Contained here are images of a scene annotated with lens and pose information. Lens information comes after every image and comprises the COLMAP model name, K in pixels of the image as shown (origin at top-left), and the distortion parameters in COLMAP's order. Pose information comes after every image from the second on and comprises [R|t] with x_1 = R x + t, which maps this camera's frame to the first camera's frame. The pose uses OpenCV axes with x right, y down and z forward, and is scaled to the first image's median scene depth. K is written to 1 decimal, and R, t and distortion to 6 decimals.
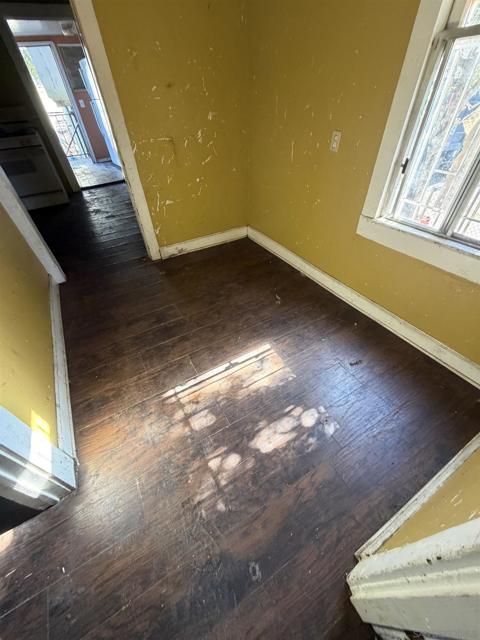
lens RADIAL K [[255.5, 0, 239.7], [0, 255.5, 317.7], [0, 0, 1]] dist [-0.000429, 0.000081]
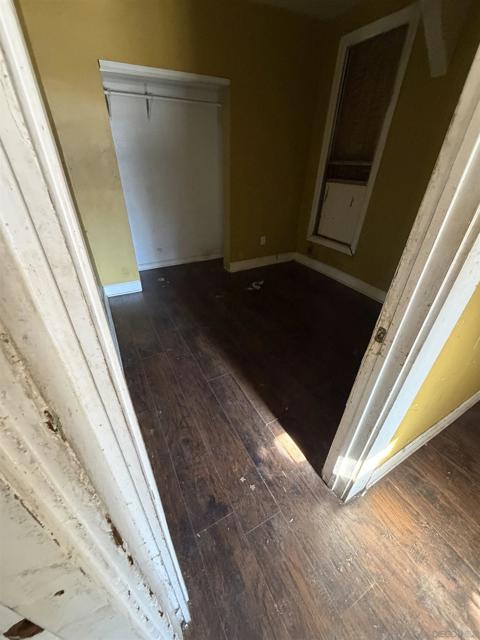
lens RADIAL K [[255.5, 0, 240.2], [0, 255.5, 321.0], [0, 0, 1]] dist [-0.000429, 0.000081]
pose [[-0.036019, 0.565320, -0.824085, -0.165213], [-0.689926, 0.582507, 0.429753, 0.070105], [0.722983, 0.584037, 0.369048, -0.118436]]
